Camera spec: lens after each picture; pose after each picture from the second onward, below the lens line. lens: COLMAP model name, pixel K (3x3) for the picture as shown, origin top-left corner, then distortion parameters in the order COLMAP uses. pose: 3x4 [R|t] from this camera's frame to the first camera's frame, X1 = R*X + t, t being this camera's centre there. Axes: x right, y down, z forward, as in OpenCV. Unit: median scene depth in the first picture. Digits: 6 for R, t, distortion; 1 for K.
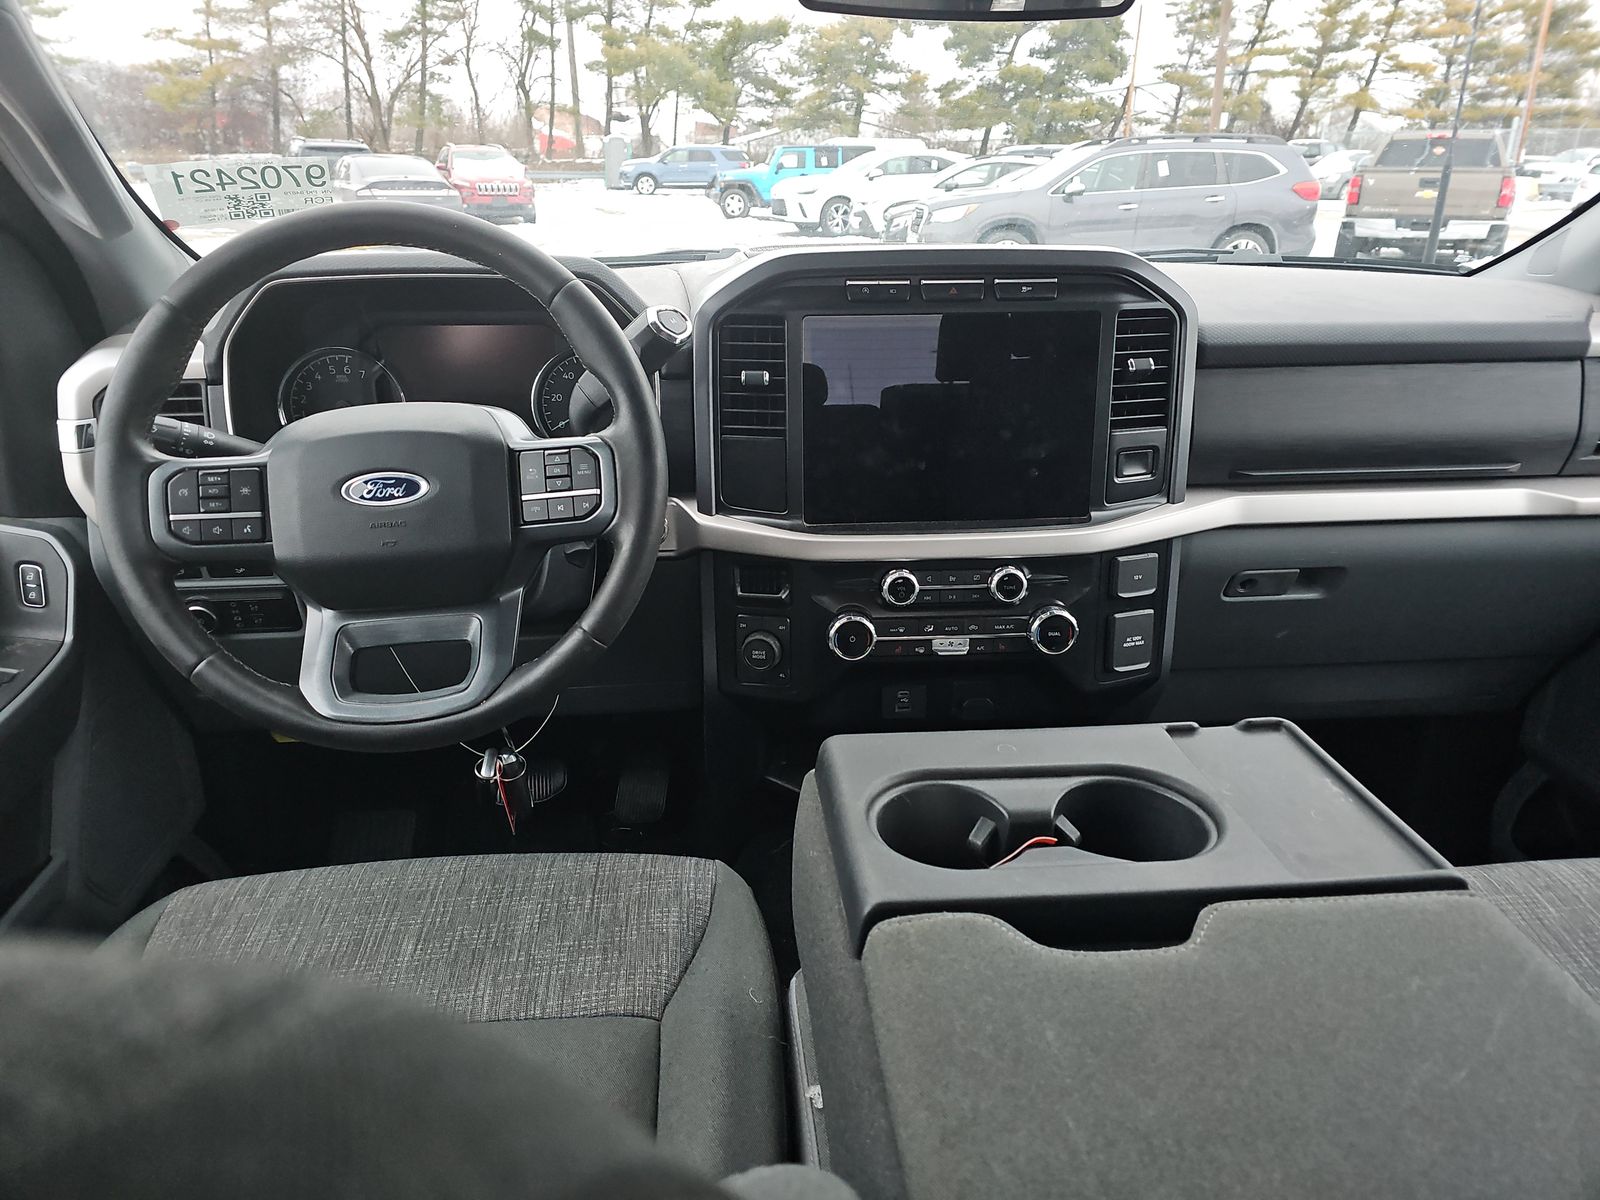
lens RADIAL K [[1043.2, 0, 801.6], [0, 1043.2, 610.0], [0, 0, 1]] dist [0.006602, -0.001466]
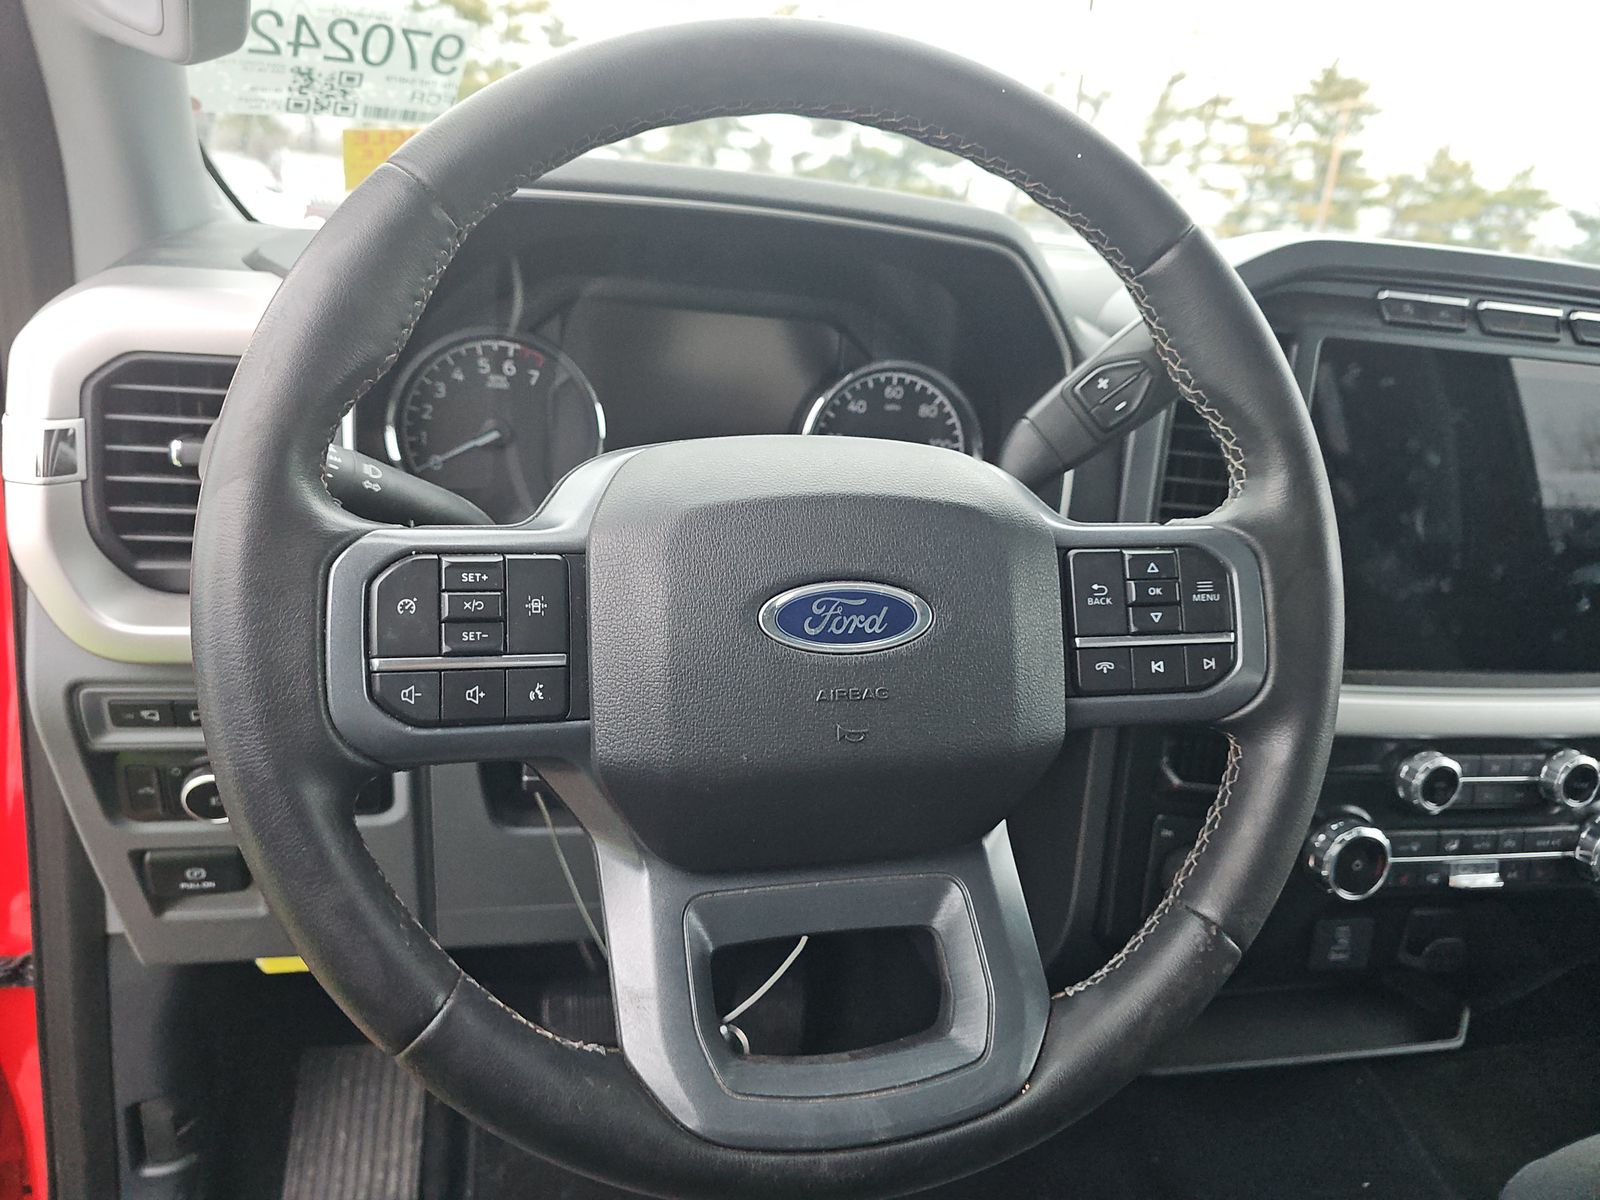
lens RADIAL K [[1095.4, 0, 800.0], [0, 1095.4, 600.0], [0, 0, 1]] dist [-0.000920, -0.001728]
pose [[0.988604, 0.050036, 0.141979, -0.476472], [-0.040141, 0.996616, -0.071725, -0.085670], [-0.145088, 0.065209, 0.987268, 0.510765]]
